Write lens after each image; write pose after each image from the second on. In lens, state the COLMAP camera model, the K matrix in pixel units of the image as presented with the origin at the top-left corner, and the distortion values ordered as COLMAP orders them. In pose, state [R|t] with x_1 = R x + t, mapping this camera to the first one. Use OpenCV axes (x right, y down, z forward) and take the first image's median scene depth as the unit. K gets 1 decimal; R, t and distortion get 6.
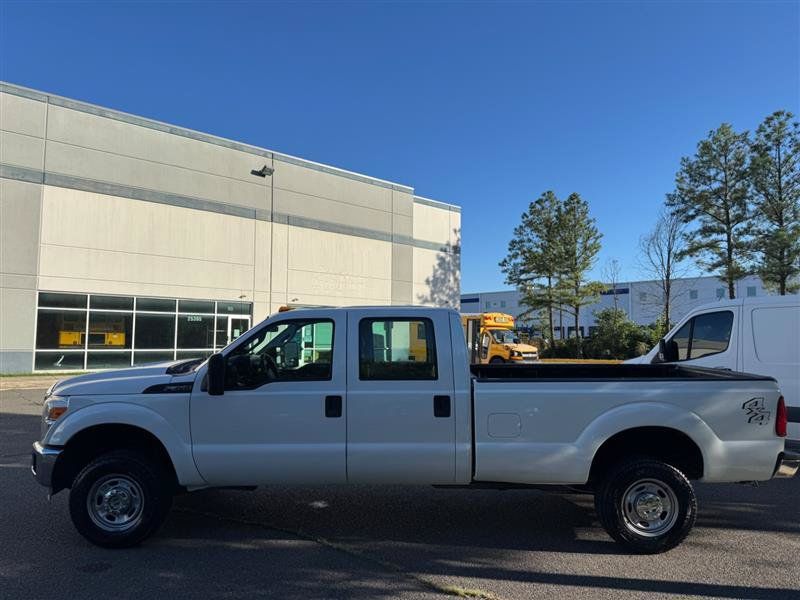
lens RADIAL K [[566.2, 0, 401.3], [0, 566.2, 303.2], [0, 0, 1]] dist [0.110333, -0.173315]
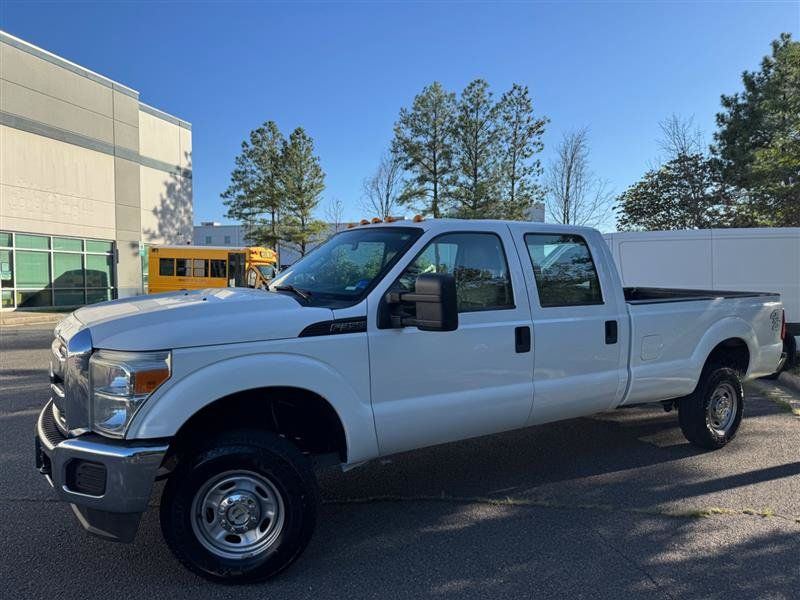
lens RADIAL K [[566.2, 0, 401.3], [0, 566.2, 303.2], [0, 0, 1]] dist [0.110333, -0.173315]
pose [[0.840740, -0.028495, 0.540689, -0.122125], [-0.028629, 0.994878, 0.096948, 0.009641], [-0.540682, -0.096987, 0.835618, 0.072804]]
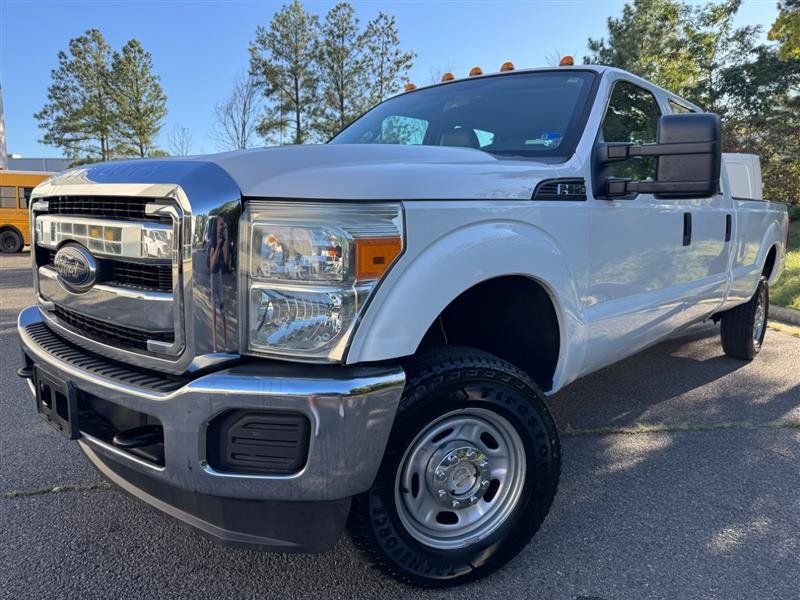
lens RADIAL K [[578.3, 0, 403.2], [0, 578.3, 300.7], [0, 0, 1]] dist [0.002260, -0.006595]
pose [[0.657460, -0.098714, 0.746995, -0.144073], [-0.045885, 0.984296, 0.170459, 0.028606], [-0.752091, -0.146346, 0.642605, 0.140949]]
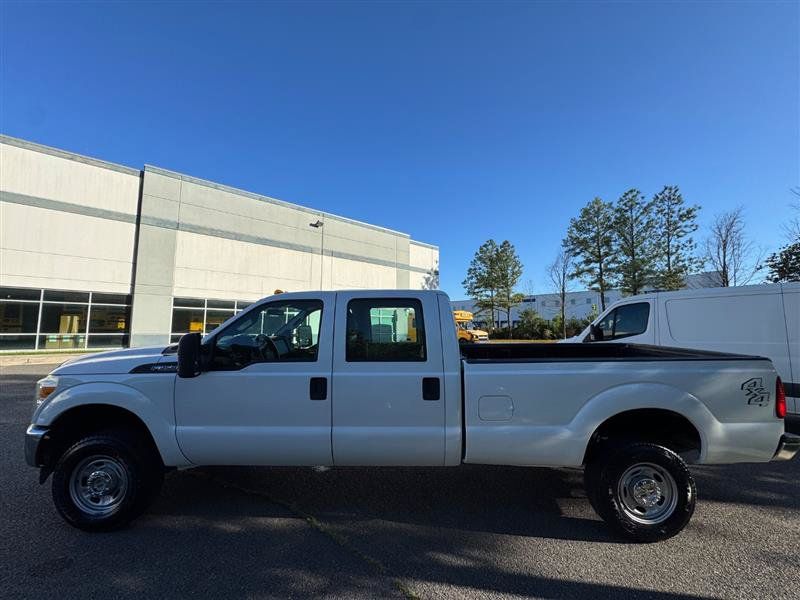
lens RADIAL K [[322.4, 0, 400.0], [0, 322.4, 300.0], [0, 0, 1]] dist [-0.007266, 0.000187]
pose [[0.999916, -0.002076, -0.012822, 0.004719], [0.001738, 0.999652, -0.026314, 0.008175], [0.012872, 0.026289, 0.999571, 0.080276]]
